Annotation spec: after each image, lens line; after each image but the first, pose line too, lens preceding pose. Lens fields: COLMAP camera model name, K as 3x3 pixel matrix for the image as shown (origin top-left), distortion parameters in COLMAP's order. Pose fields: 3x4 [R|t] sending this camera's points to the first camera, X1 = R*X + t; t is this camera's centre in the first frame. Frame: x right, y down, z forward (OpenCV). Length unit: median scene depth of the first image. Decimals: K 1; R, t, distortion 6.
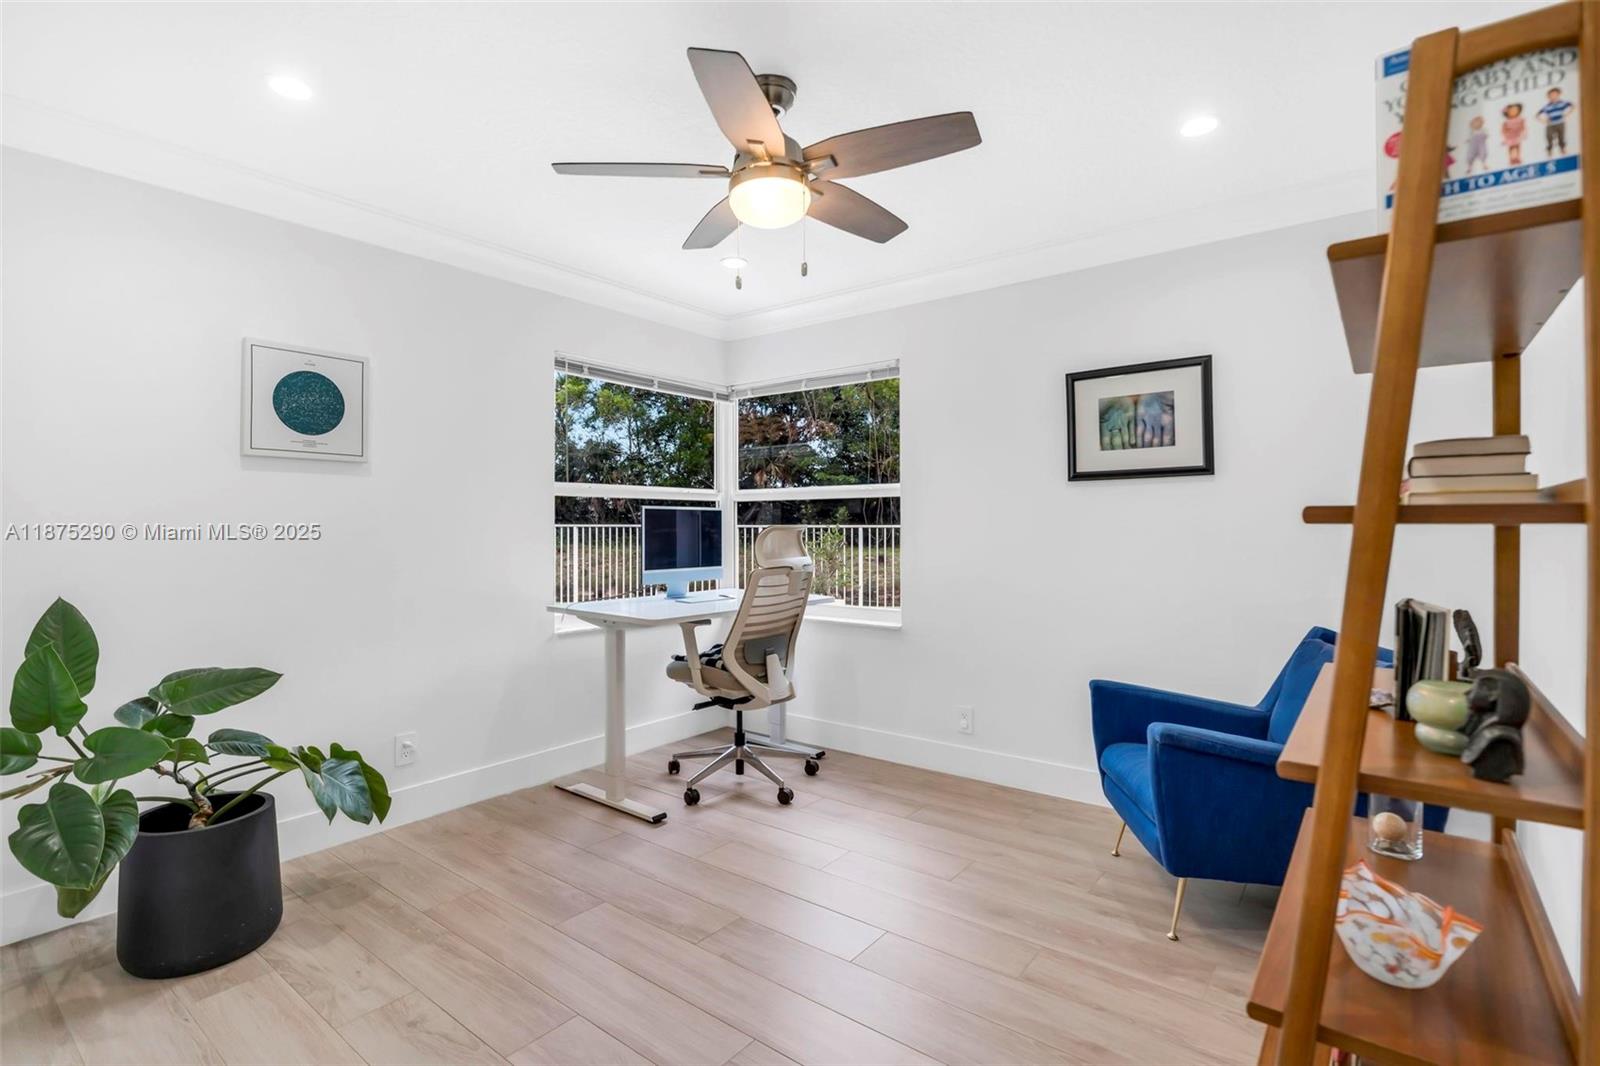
lens RADIAL K [[769.7, 0, 799.1], [0, 769.7, 528.5], [0, 0, 1]] dist [-0.002543, 0.000127]
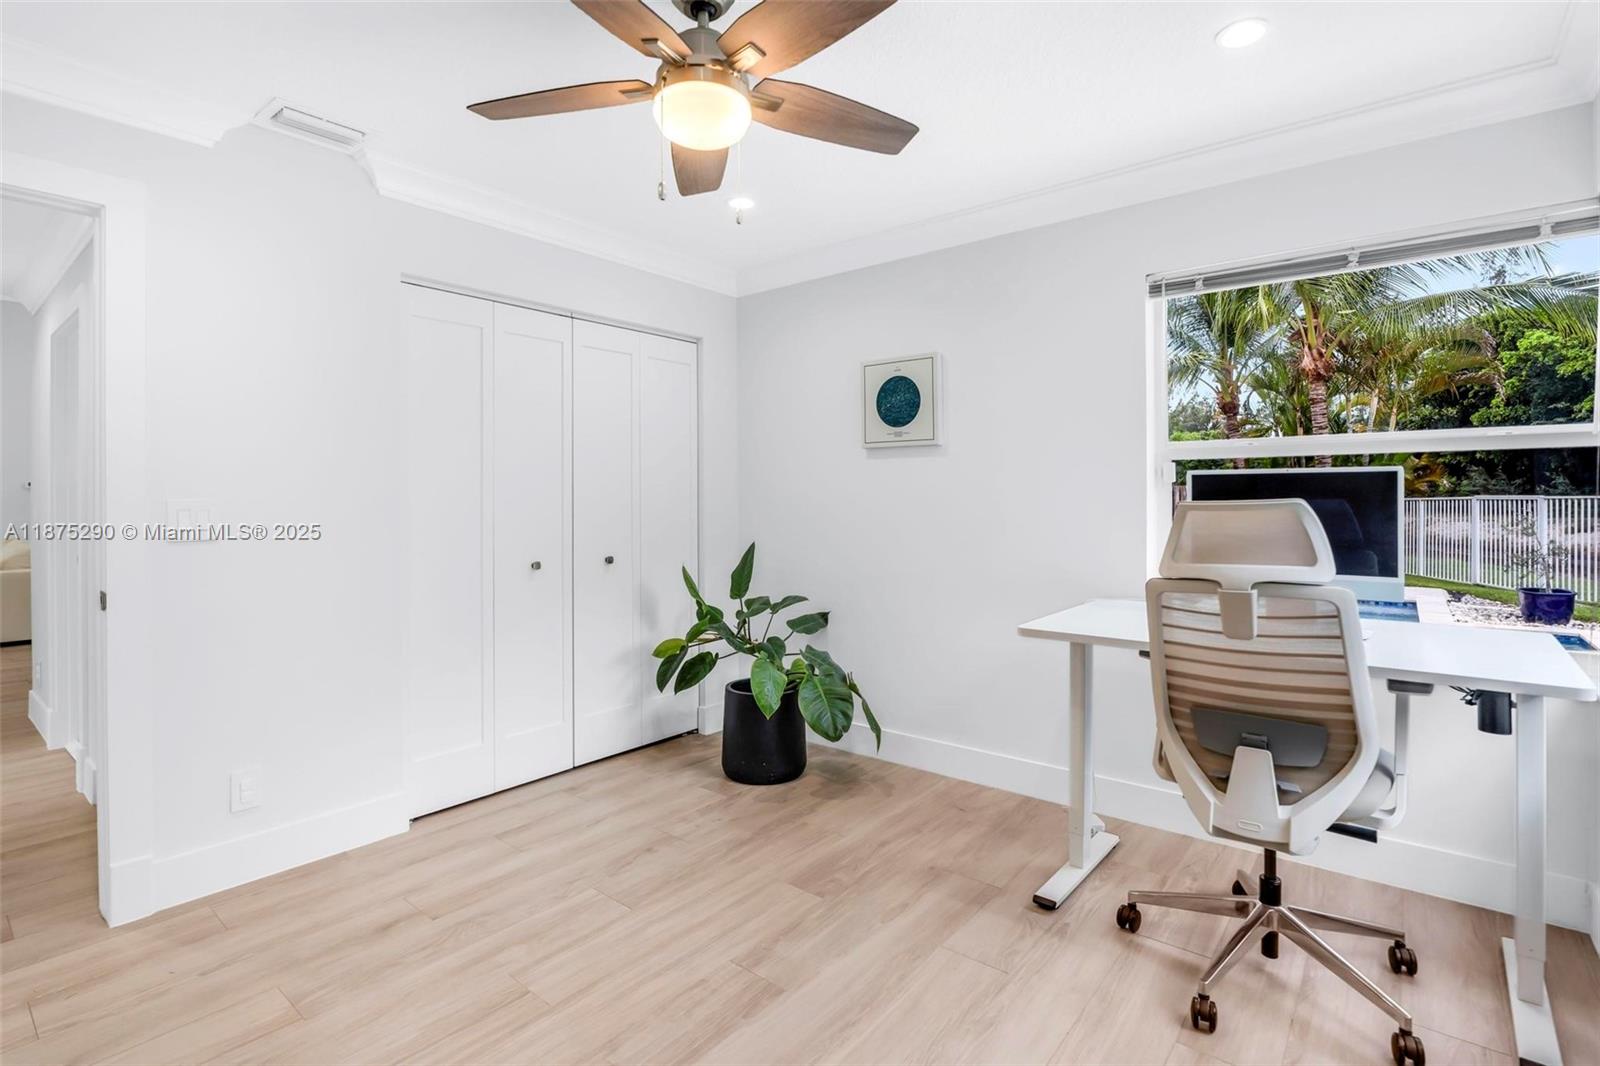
lens RADIAL K [[769.7, 0, 800.7], [0, 769.7, 499.2], [0, 0, 1]] dist [-0.002543, 0.000127]
pose [[-0.023777, 0.000649, -0.999717, 0.613597], [-0.000797, 0.999999, 0.000668, -0.006326], [0.999717, 0.000813, -0.023777, 0.879131]]
